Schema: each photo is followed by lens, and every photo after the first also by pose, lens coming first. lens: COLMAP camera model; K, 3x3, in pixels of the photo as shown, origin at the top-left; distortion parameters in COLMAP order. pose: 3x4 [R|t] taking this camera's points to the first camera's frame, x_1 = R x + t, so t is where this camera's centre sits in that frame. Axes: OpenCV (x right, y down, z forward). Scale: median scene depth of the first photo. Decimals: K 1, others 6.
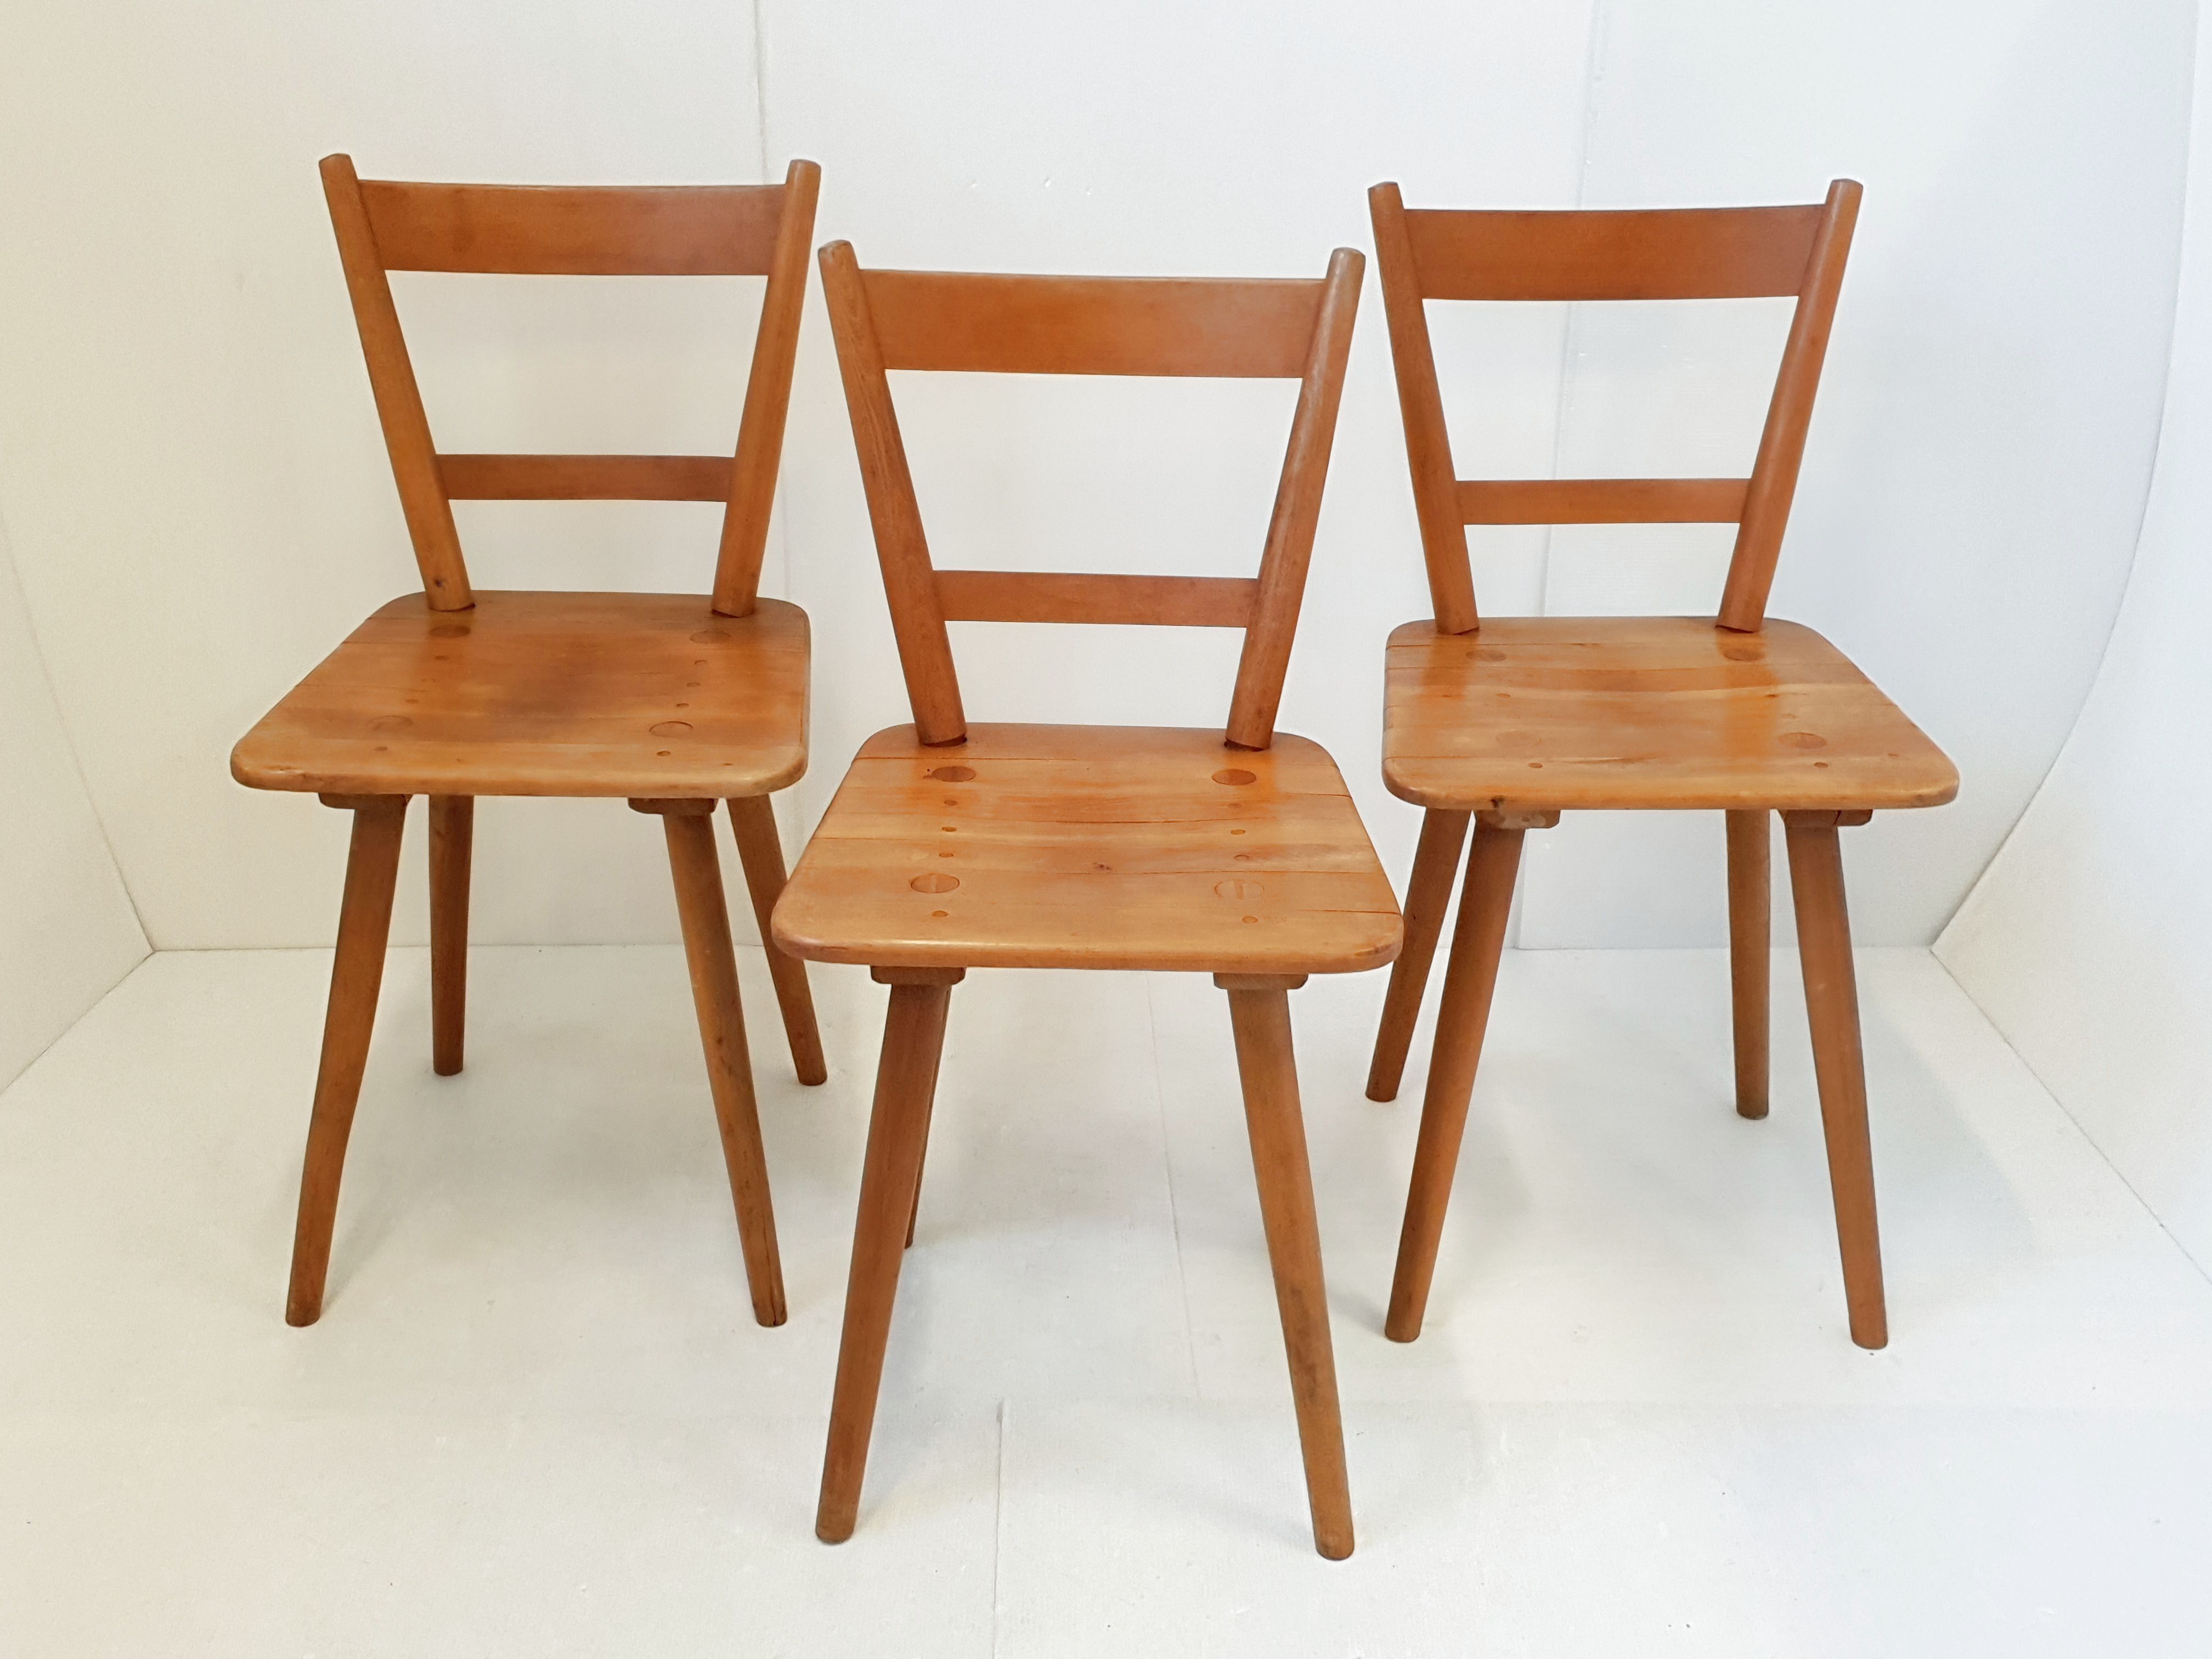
lens RADIAL K [[1667.1, 0, 1106.0], [0, 1667.1, 829.5], [0, 0, 1]] dist [0.027568, 0.000340]
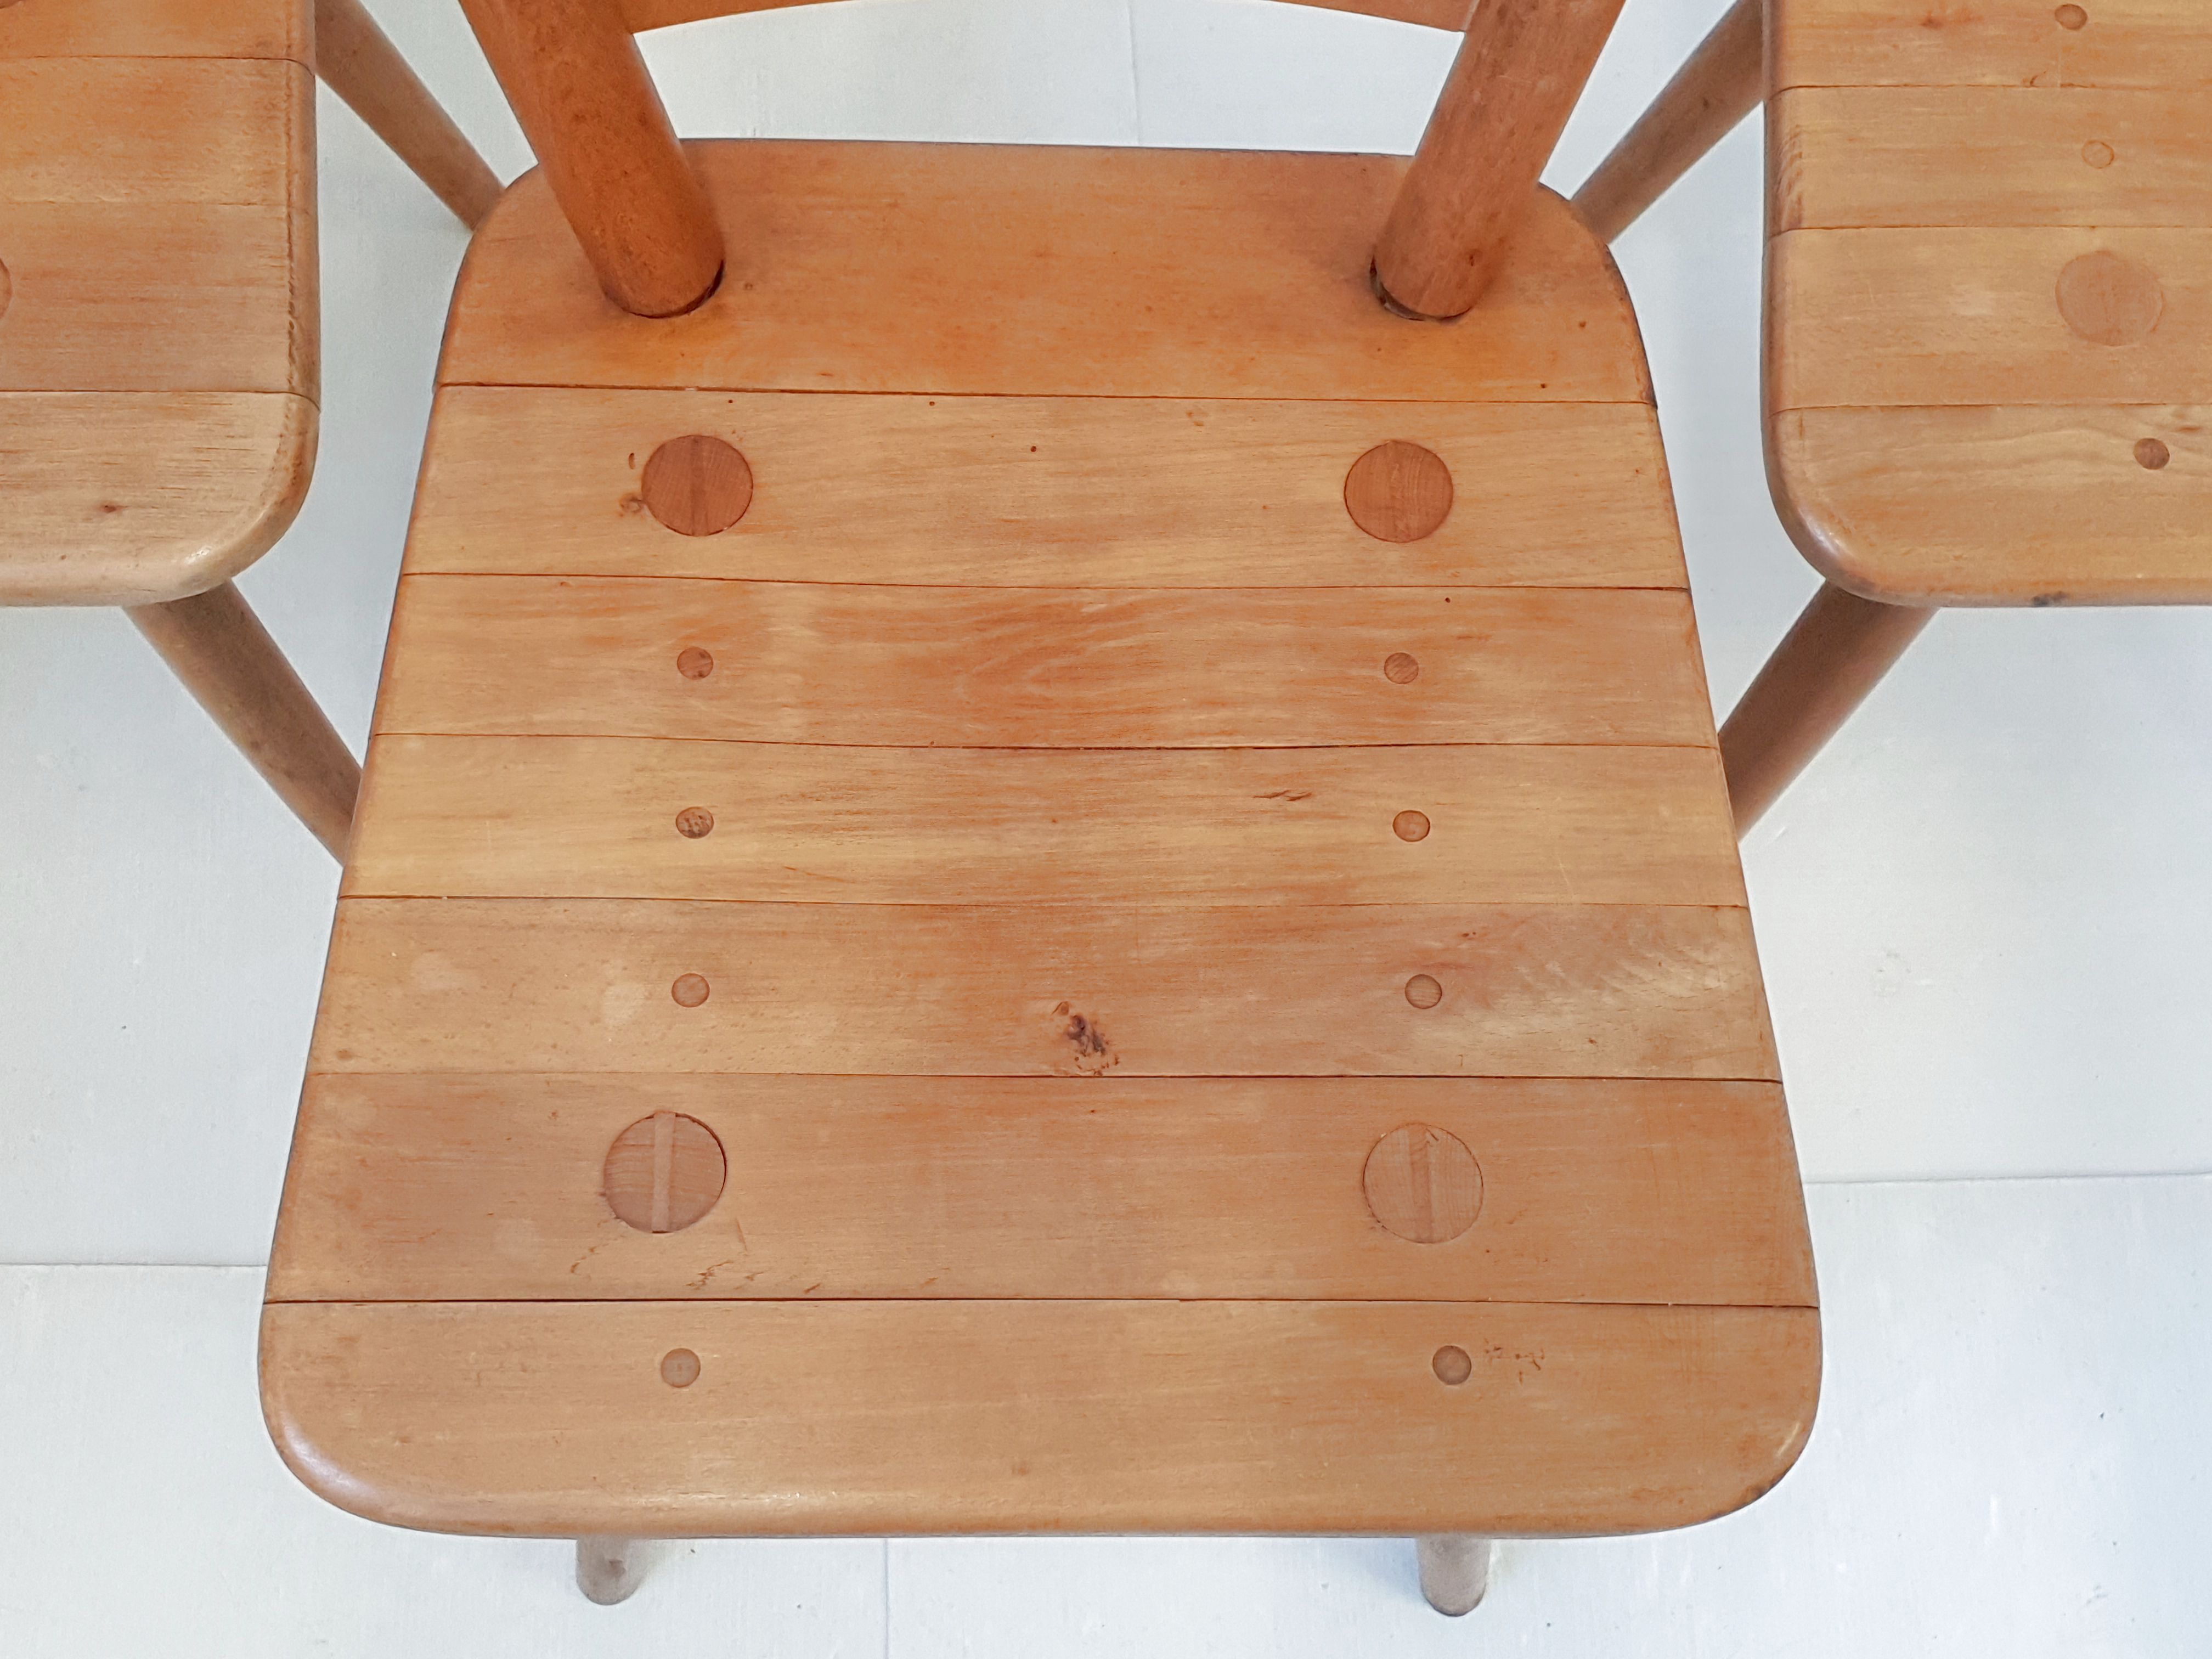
lens RADIAL K [[1667.1, 0, 1106.0], [0, 1667.1, 829.5], [0, 0, 1]] dist [0.027568, 0.000340]
pose [[0.999707, -0.014668, 0.019237, -0.003090], [-0.003827, 0.689302, 0.724464, -0.275777], [-0.023887, -0.724326, 0.689044, 0.679773]]
